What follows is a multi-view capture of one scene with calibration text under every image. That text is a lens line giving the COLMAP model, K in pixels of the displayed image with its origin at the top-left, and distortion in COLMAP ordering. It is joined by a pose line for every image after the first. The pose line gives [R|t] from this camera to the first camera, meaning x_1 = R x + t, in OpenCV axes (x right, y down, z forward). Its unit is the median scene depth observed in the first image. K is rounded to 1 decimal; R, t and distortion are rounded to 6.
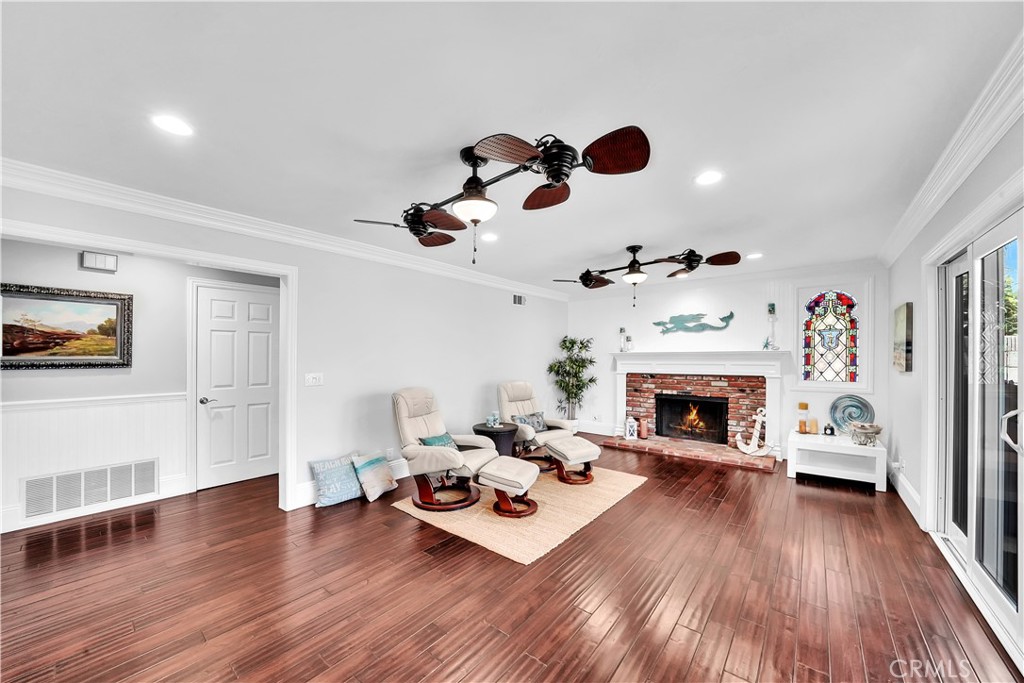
lens RADIAL K [[372.7, 0, 483.0], [0, 372.7, 355.3], [0, 0, 1]] dist [-0.041175, -0.000003]
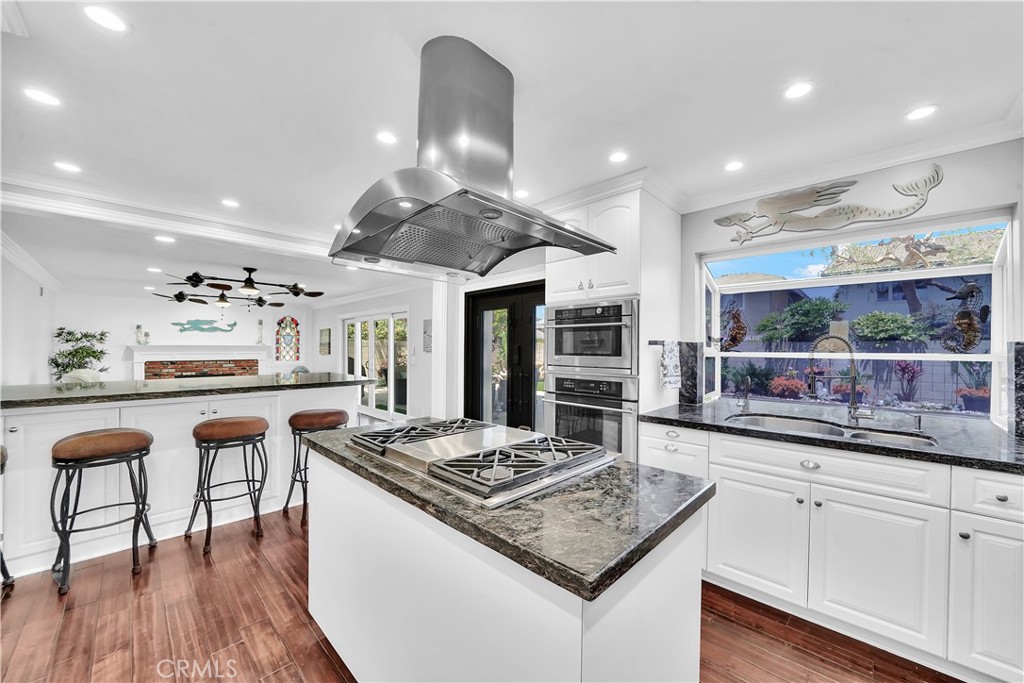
lens RADIAL K [[379.5, 0, 534.7], [0, 379.5, 351.3], [0, 0, 1]] dist [-0.002250, -0.000098]
pose [[0.019570, -0.007844, 0.999778, -1.069928], [-0.007014, 0.999944, 0.007982, -0.007377], [-0.999784, -0.007168, 0.019513, -0.407694]]
